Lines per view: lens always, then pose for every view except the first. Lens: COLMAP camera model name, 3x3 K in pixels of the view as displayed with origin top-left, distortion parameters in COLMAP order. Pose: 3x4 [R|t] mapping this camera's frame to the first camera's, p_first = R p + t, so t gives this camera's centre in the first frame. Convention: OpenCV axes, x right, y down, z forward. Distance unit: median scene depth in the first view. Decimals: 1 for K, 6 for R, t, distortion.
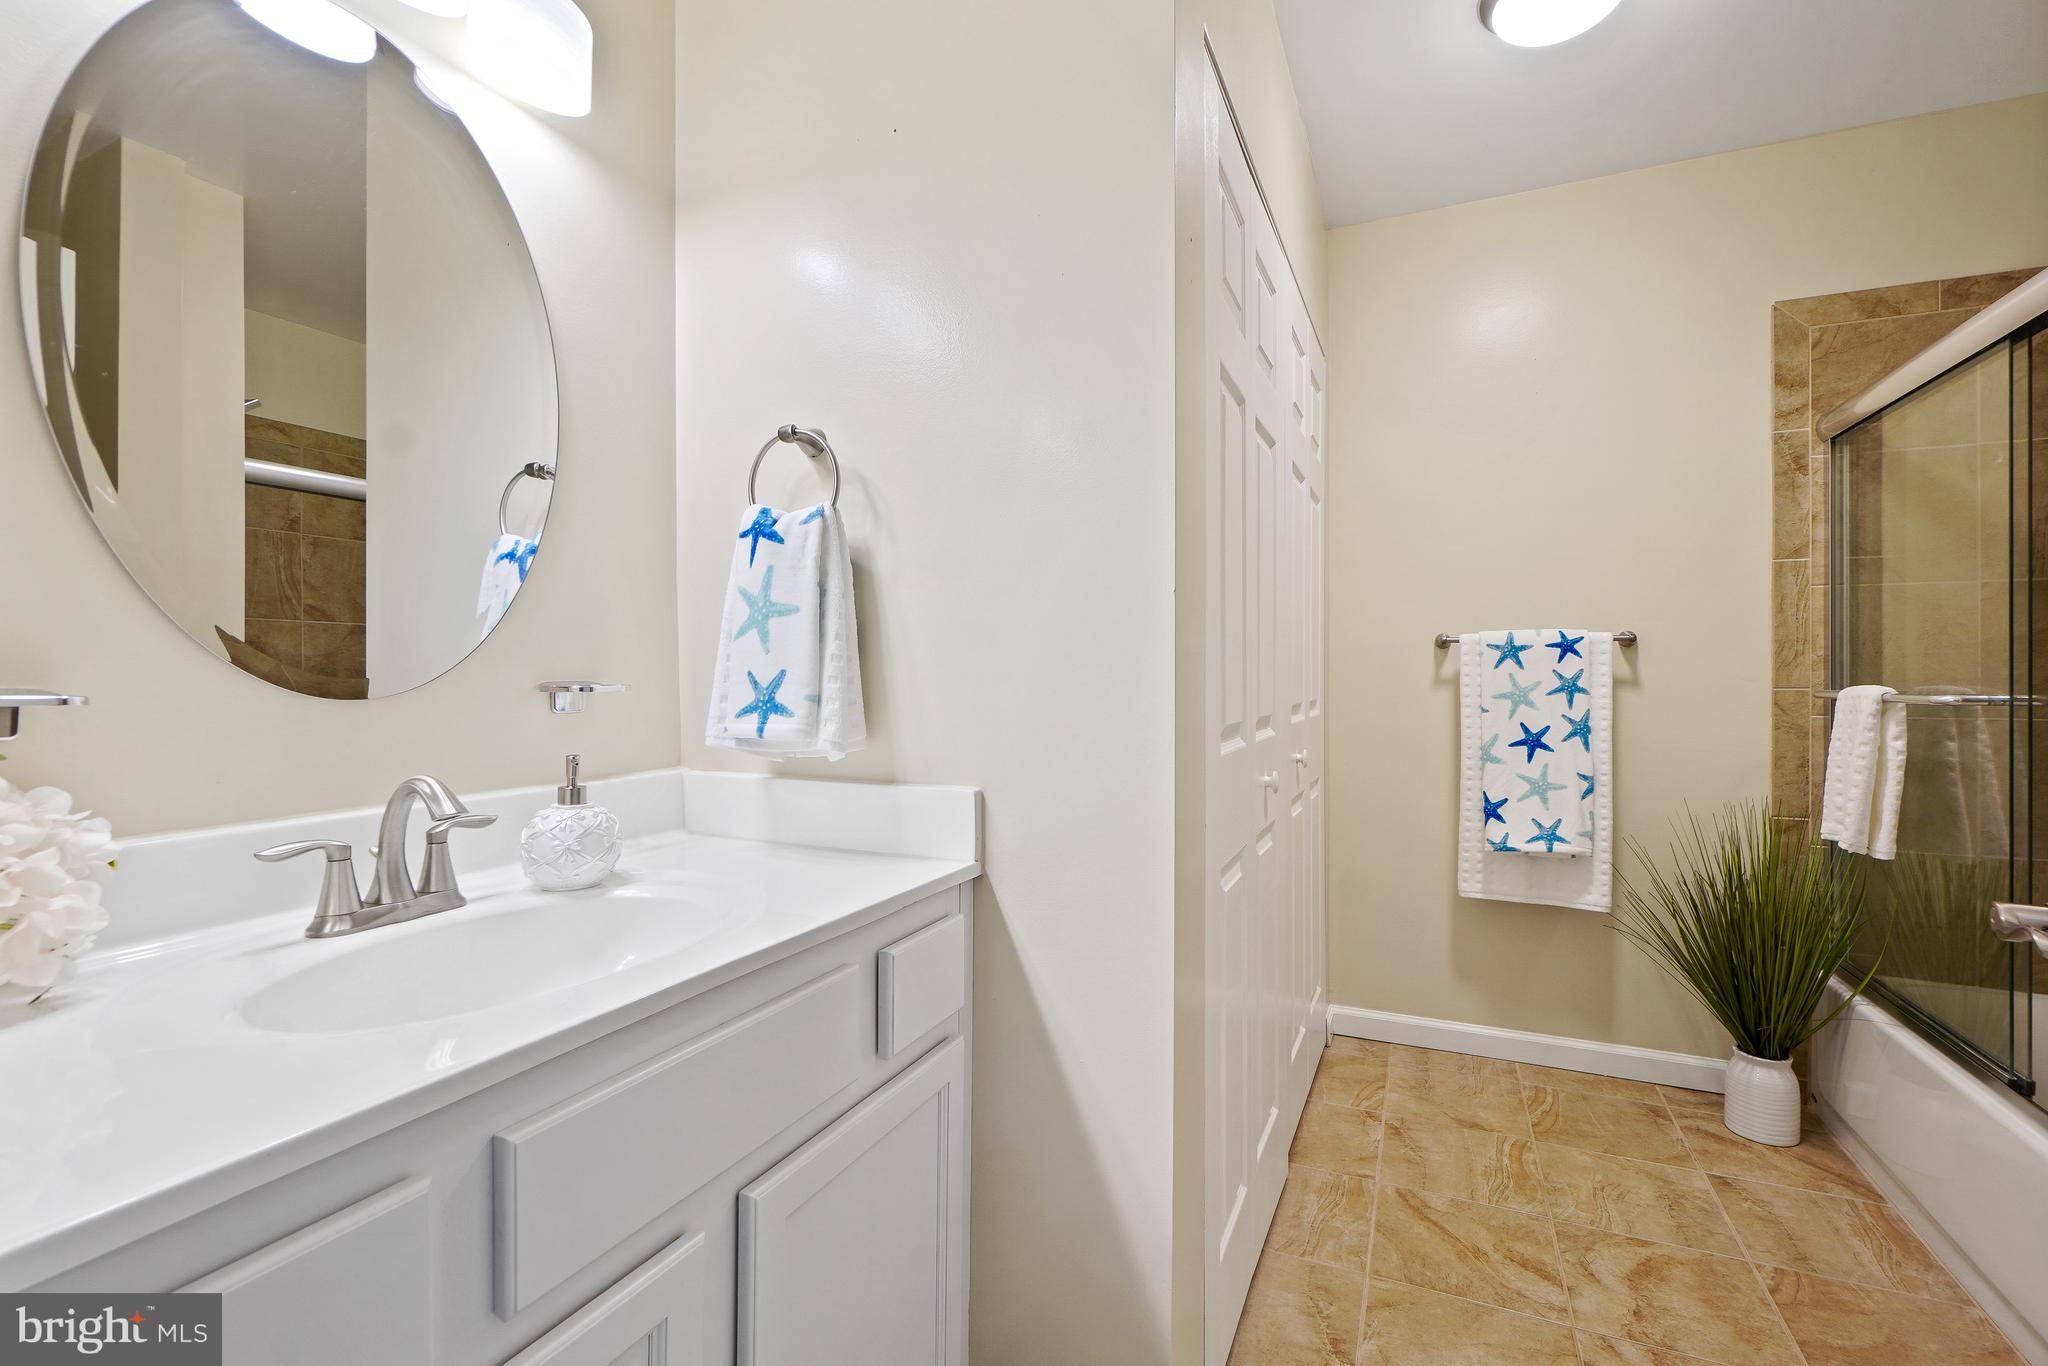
lens RADIAL K [[887.1, 0, 1039.6], [0, 887.1, 675.5], [0, 0, 1]] dist [-0.002183, -0.000025]
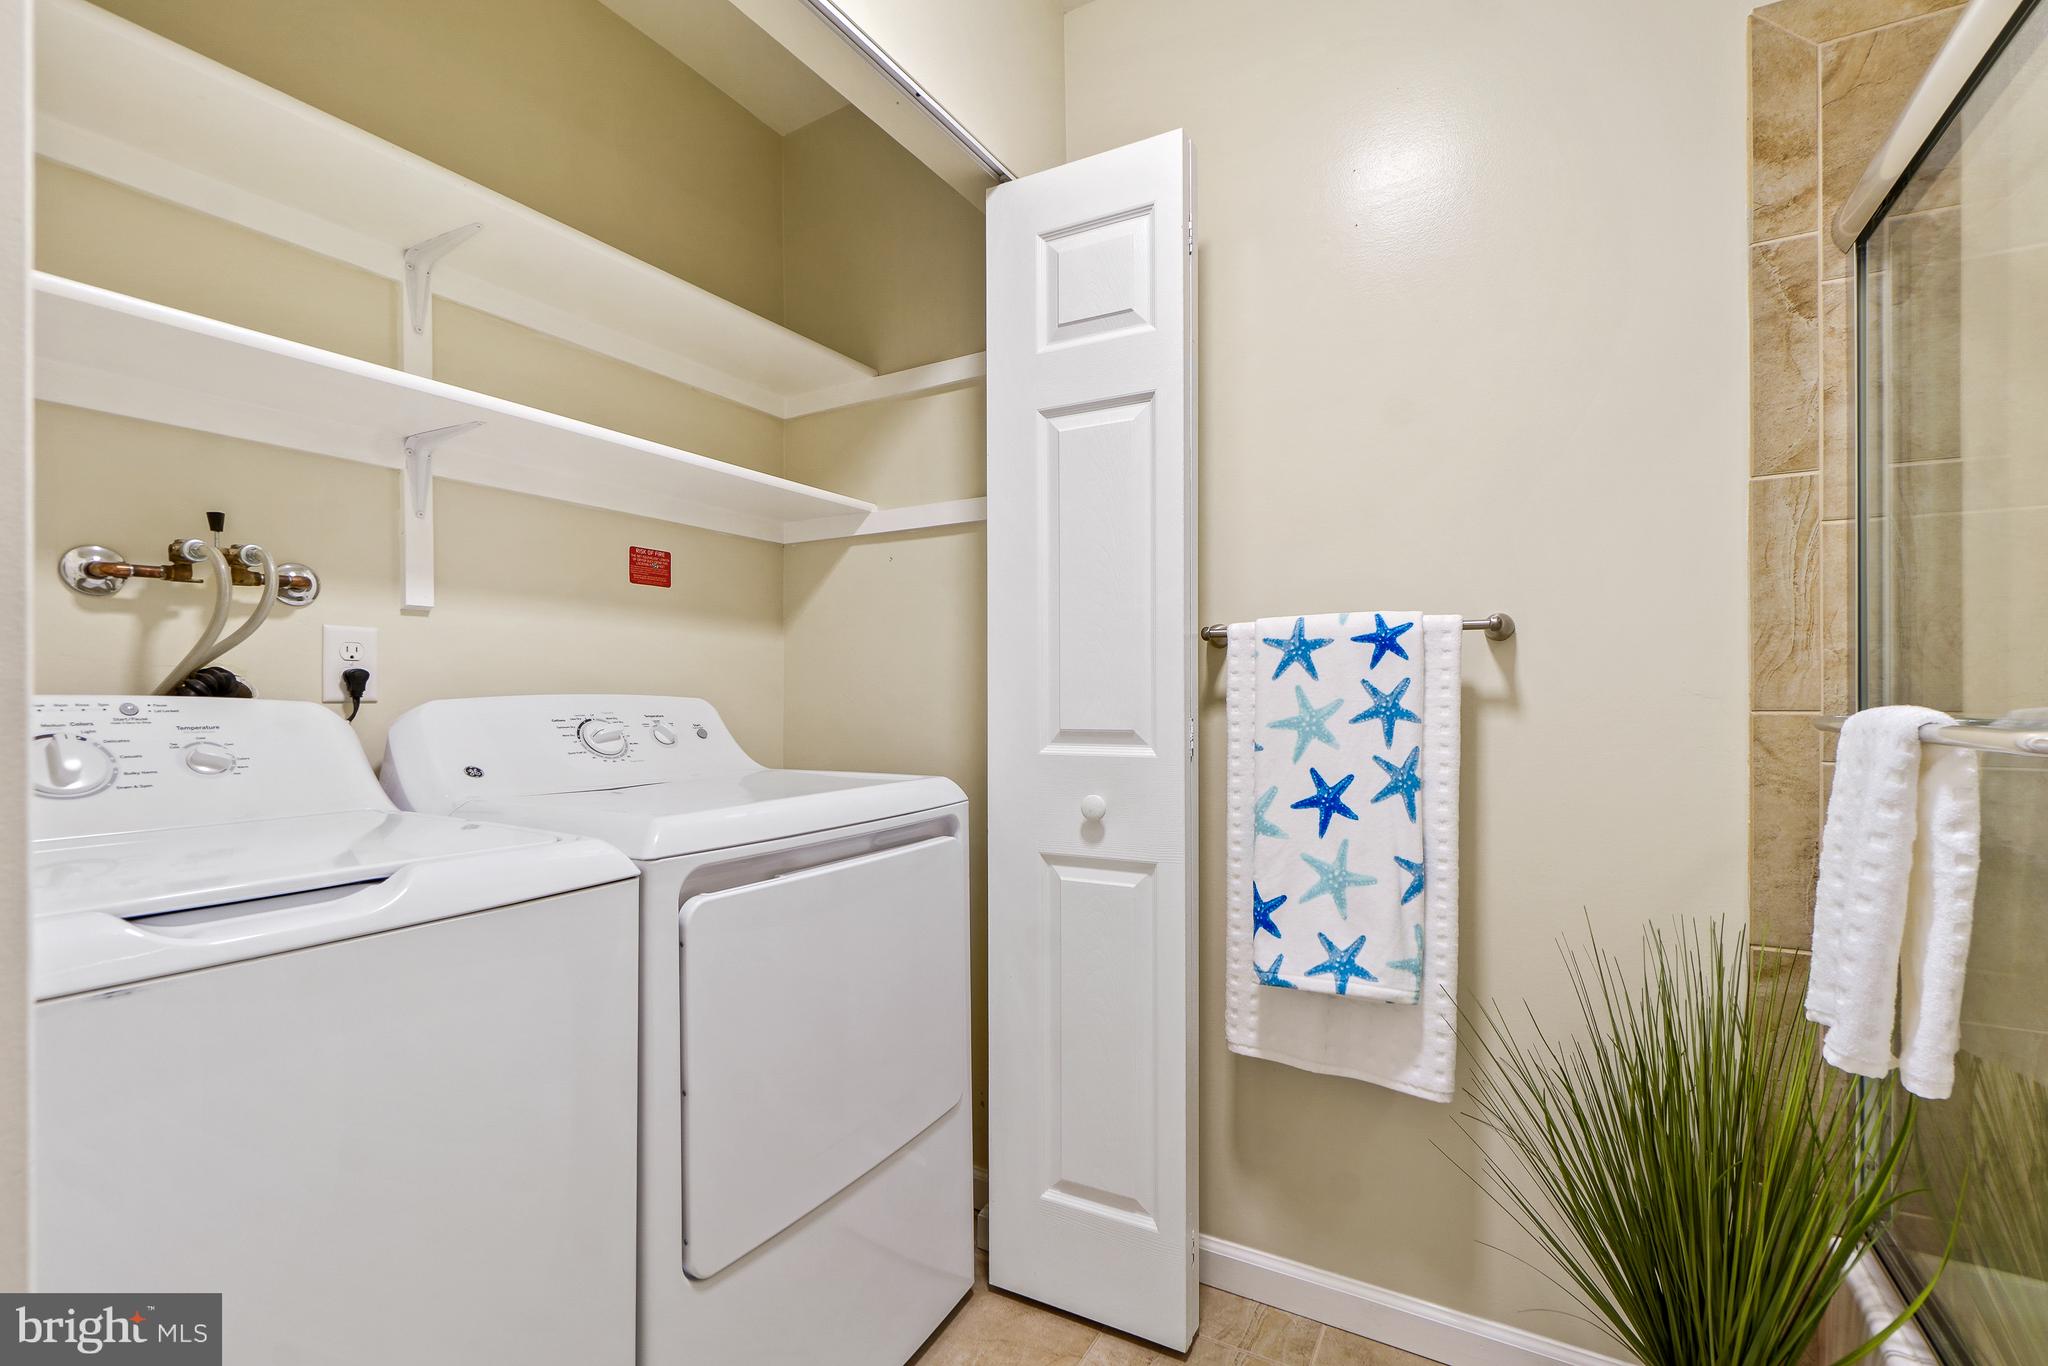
lens RADIAL K [[902.2, 0, 1021.5], [0, 902.2, 693.9], [0, 0, 1]] dist [0.000189, -0.000378]
pose [[0.995061, -0.002500, -0.099235, 0.421865], [0.002351, 0.999996, -0.001616, 0.003448], [0.099239, 0.001375, 0.995063, 0.387860]]
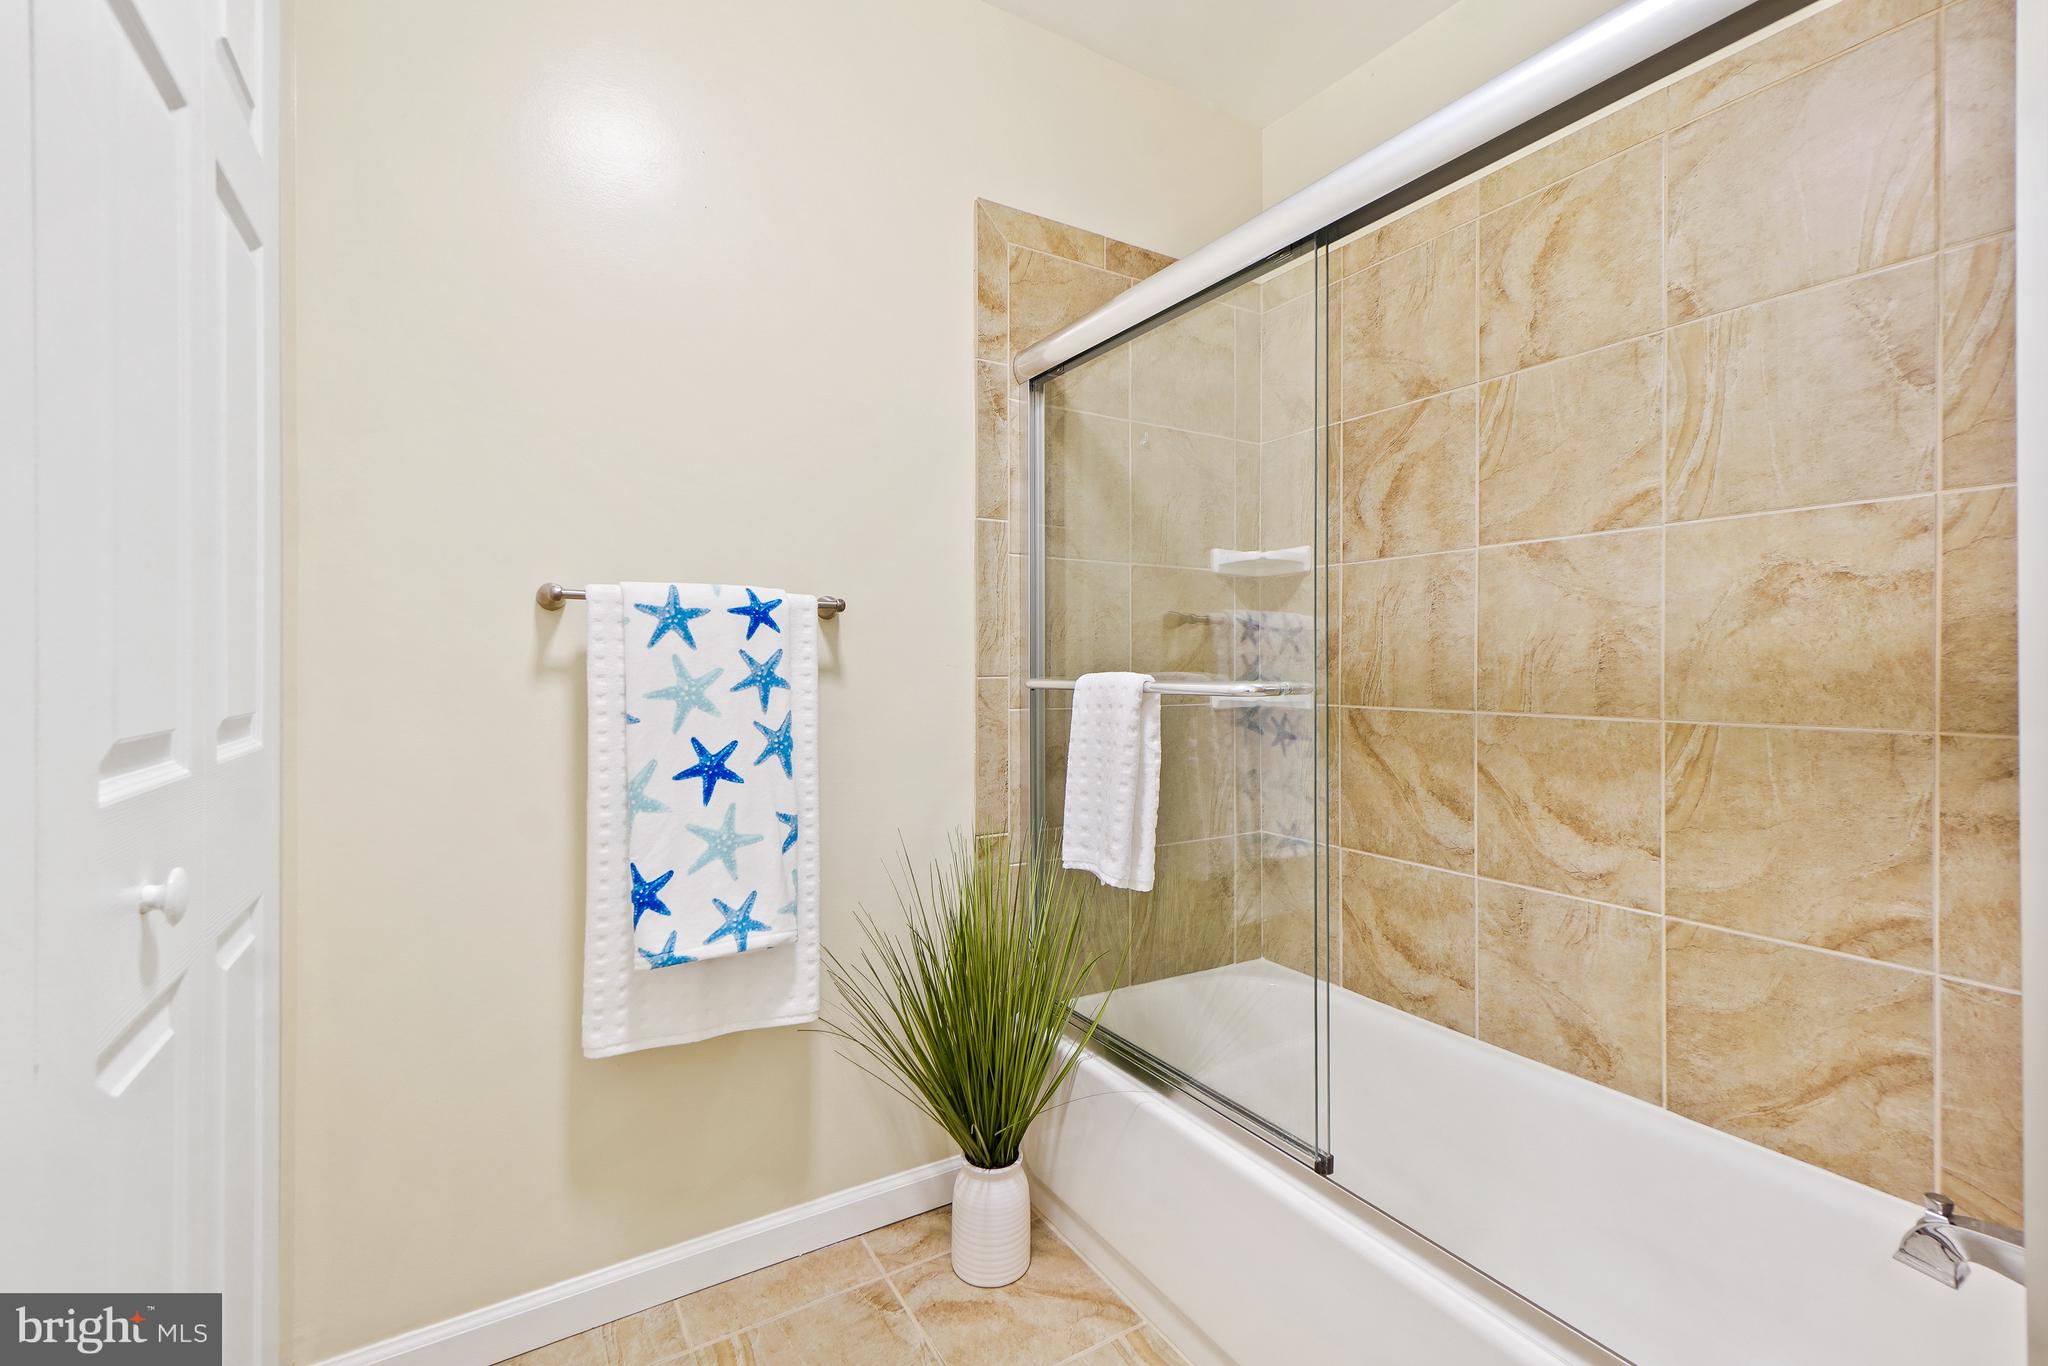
lens RADIAL K [[892.9, 0, 1030.3], [0, 892.9, 666.8], [0, 0, 1]] dist [0.010085, -0.000288]
pose [[0.563483, 0.000975, 0.826127, 0.180305], [-0.001629, 0.999999, -0.000069, 0.005111], [-0.826126, -0.001307, 0.563483, 0.489238]]
